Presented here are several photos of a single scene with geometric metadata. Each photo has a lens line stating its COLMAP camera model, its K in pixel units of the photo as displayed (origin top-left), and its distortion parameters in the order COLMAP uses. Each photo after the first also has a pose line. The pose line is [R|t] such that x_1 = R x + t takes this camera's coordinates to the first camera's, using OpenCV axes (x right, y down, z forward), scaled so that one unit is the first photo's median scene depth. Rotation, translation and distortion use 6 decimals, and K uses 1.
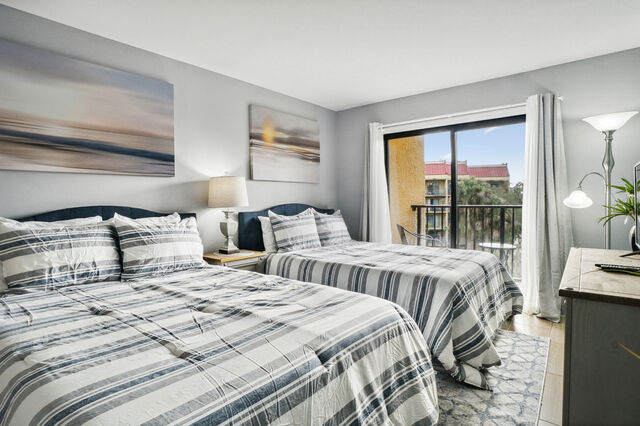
lens RADIAL K [[340.2, 0, 317.2], [0, 340.2, 213.2], [0, 0, 1]] dist [-0.045857, 0.024350]
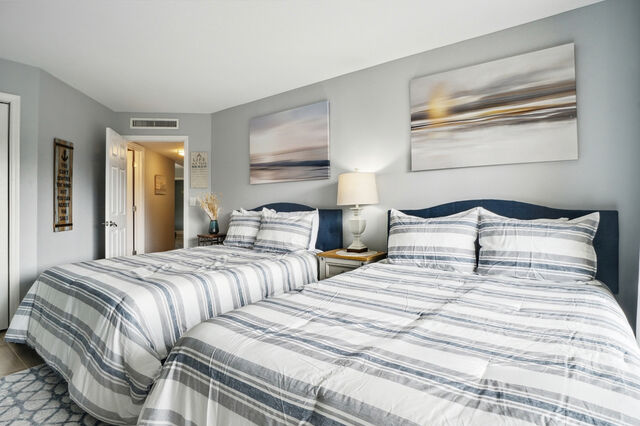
lens RADIAL K [[340.2, 0, 317.2], [0, 340.2, 213.2], [0, 0, 1]] dist [-0.045857, 0.024350]
pose [[0.037055, 0.040320, -0.998499, 0.654223], [-0.016663, 0.999072, 0.039725, -0.027977], [0.999174, 0.015166, 0.037692, 0.783743]]
